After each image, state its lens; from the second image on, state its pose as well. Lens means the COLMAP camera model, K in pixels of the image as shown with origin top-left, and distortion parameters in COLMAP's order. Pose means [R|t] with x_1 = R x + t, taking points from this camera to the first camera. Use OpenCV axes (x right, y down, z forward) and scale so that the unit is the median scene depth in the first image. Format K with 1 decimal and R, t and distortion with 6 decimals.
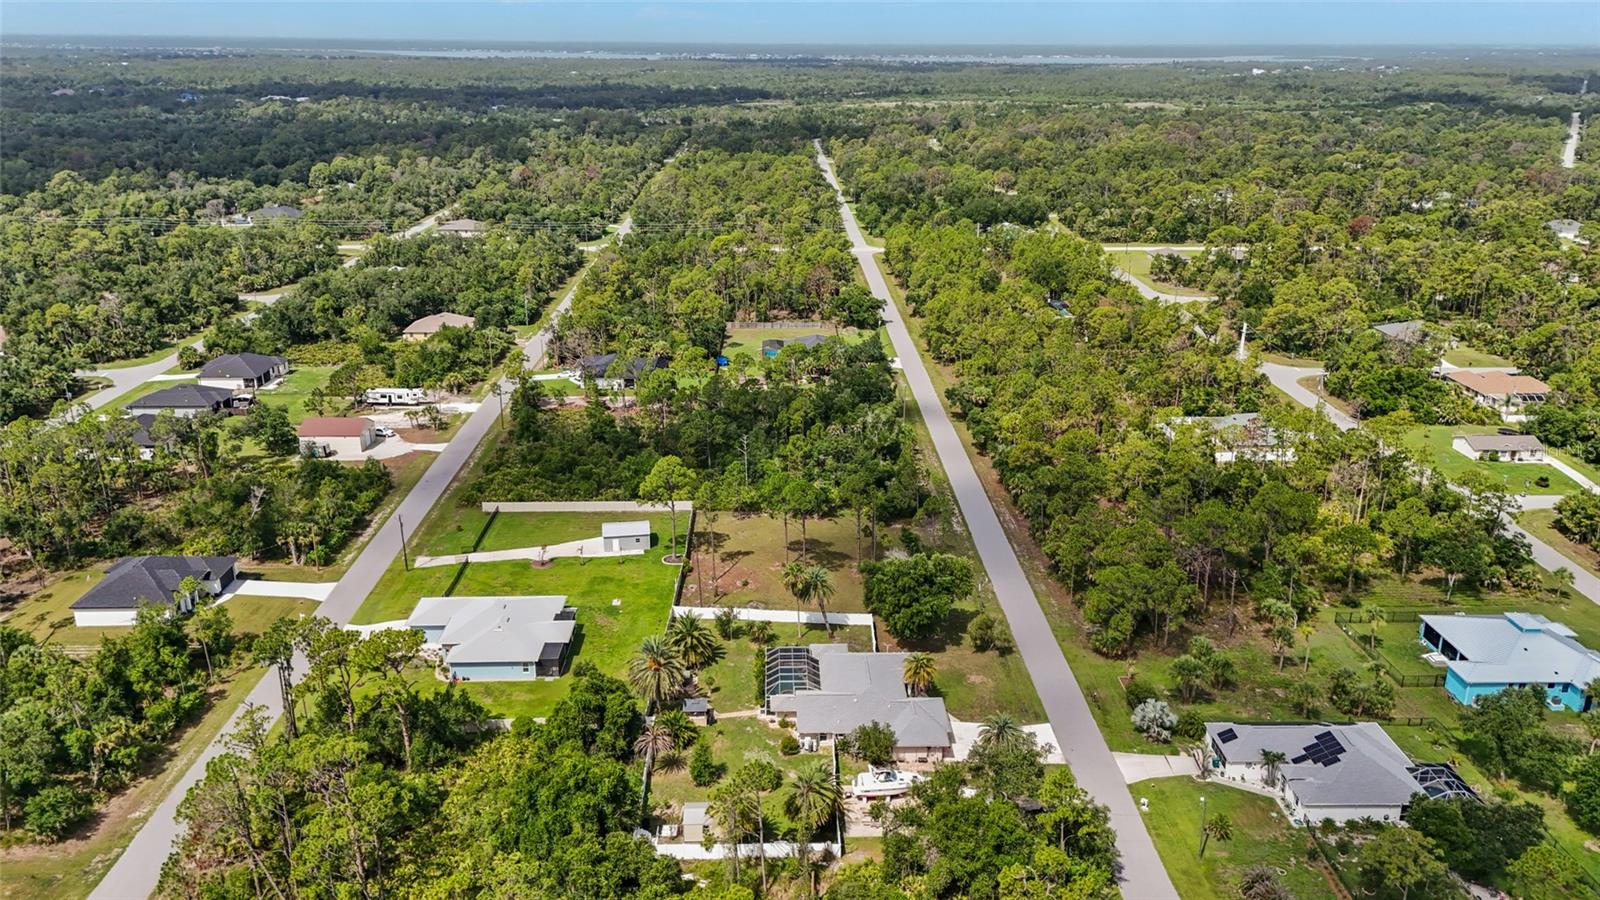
lens RADIAL K [[1171.4, 0, 806.0], [0, 1171.4, 448.5], [0, 0, 1]] dist [0.096478, -0.106071]
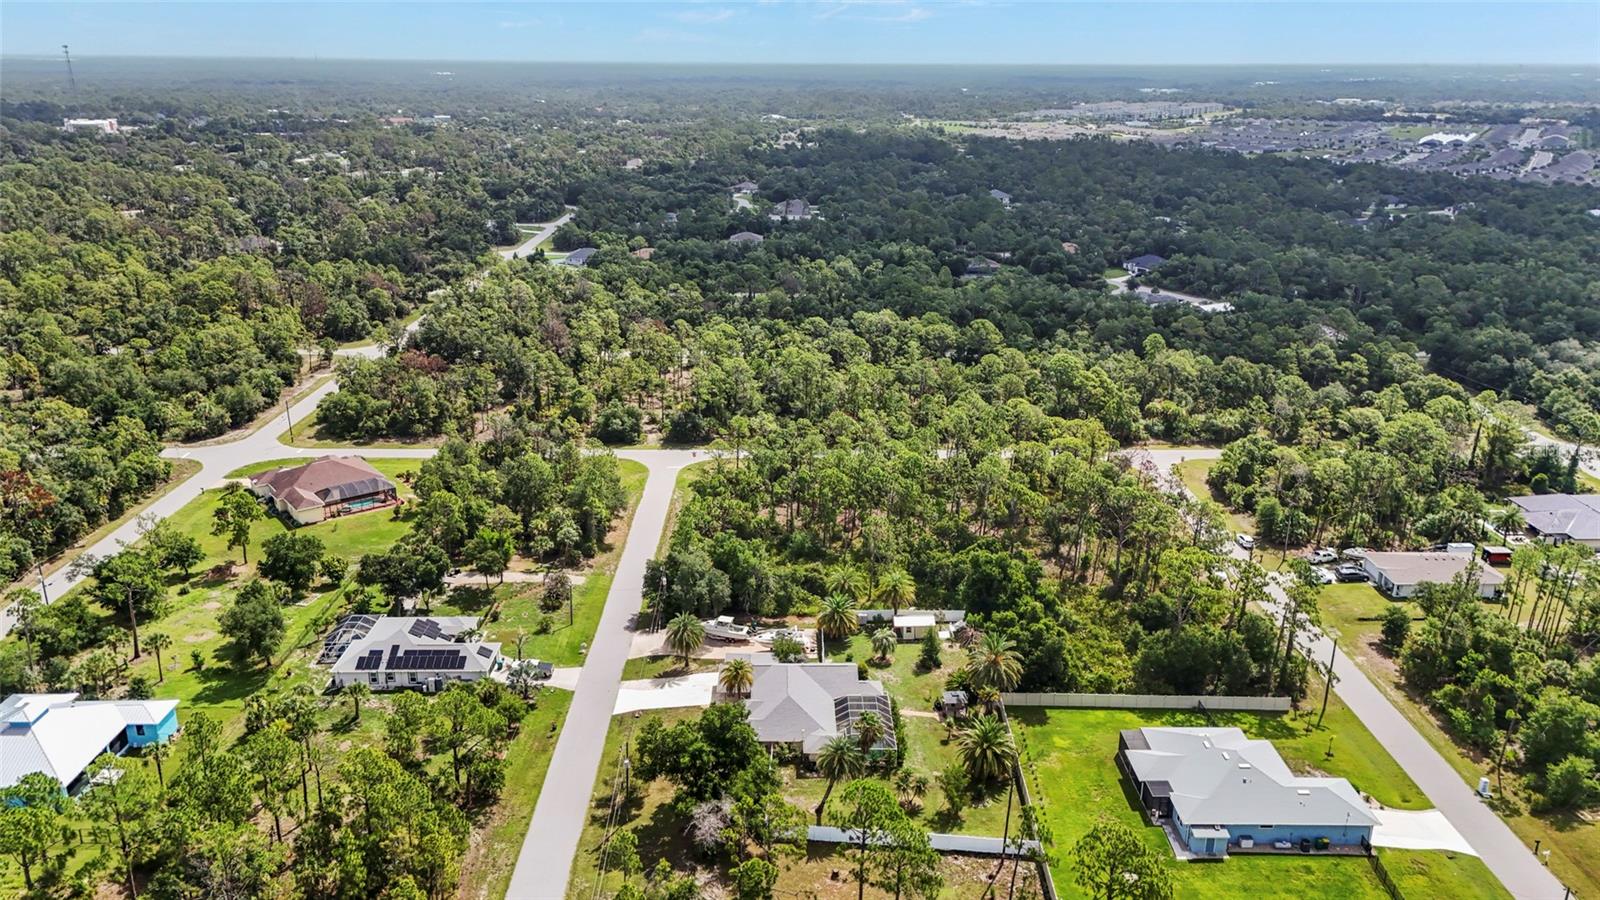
lens RADIAL K [[1171.4, 0, 806.0], [0, 1171.4, 448.5], [0, 0, 1]] dist [0.096478, -0.106071]
pose [[-0.999763, -0.011915, 0.018203, 0.019359], [0.001572, 0.794939, 0.606688, -0.446404], [-0.021699, 0.606573, -0.794732, 1.273419]]
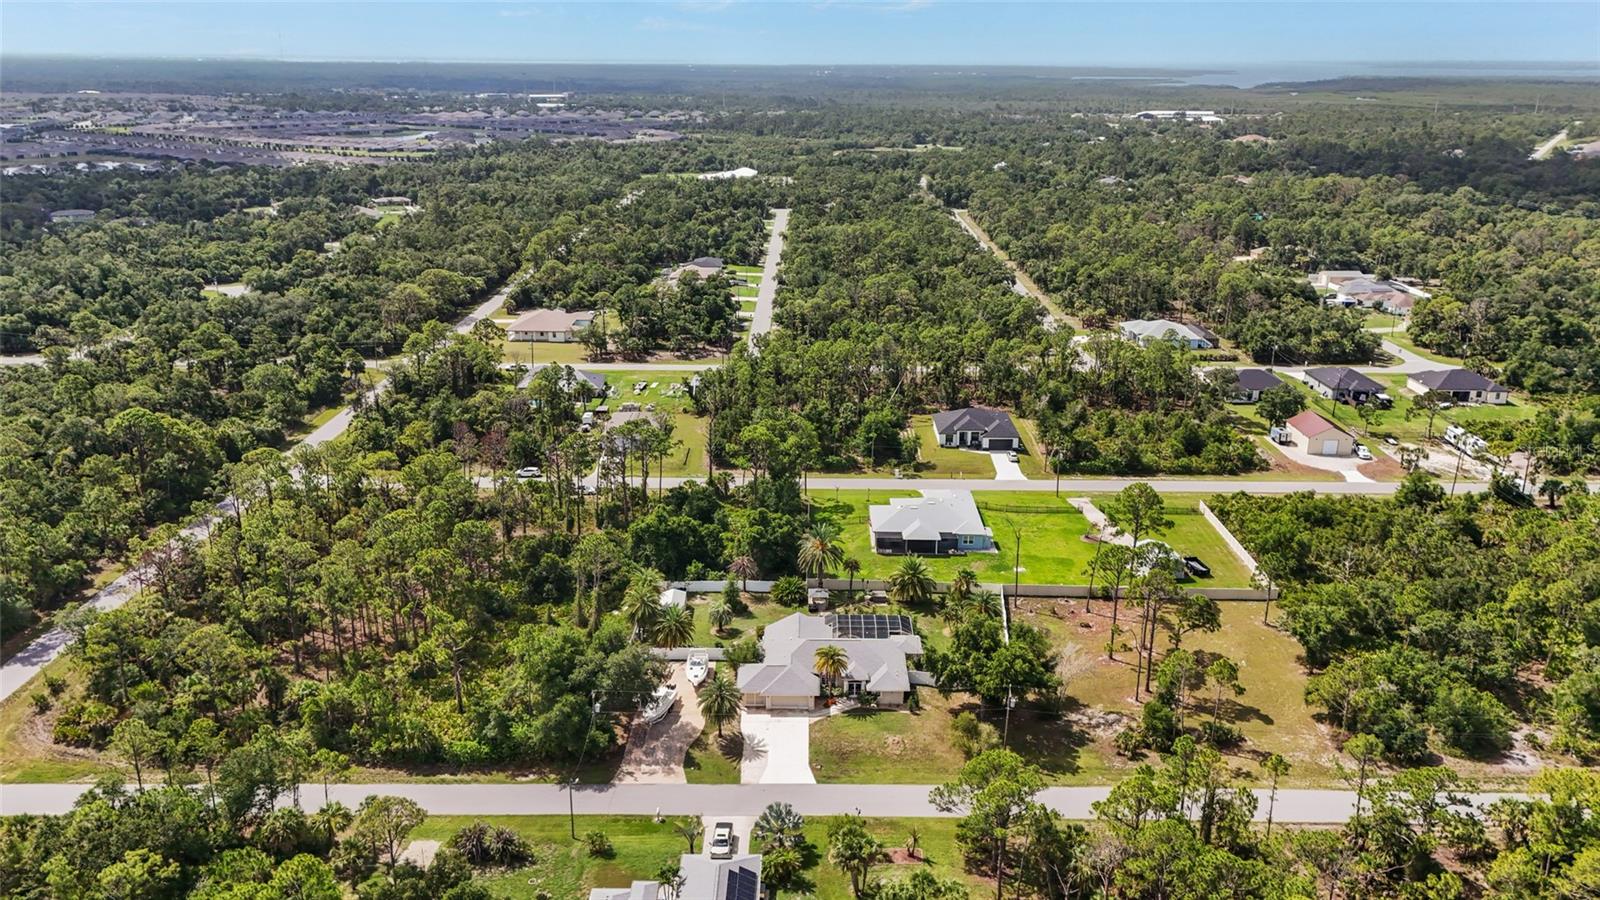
lens RADIAL K [[1171.4, 0, 806.0], [0, 1171.4, 448.5], [0, 0, 1]] dist [0.096478, -0.106071]
pose [[-0.030958, 0.311041, -0.949892, 0.755955], [-0.333809, 0.892565, 0.303148, -0.207340], [0.942132, 0.326467, 0.076196, 0.633082]]
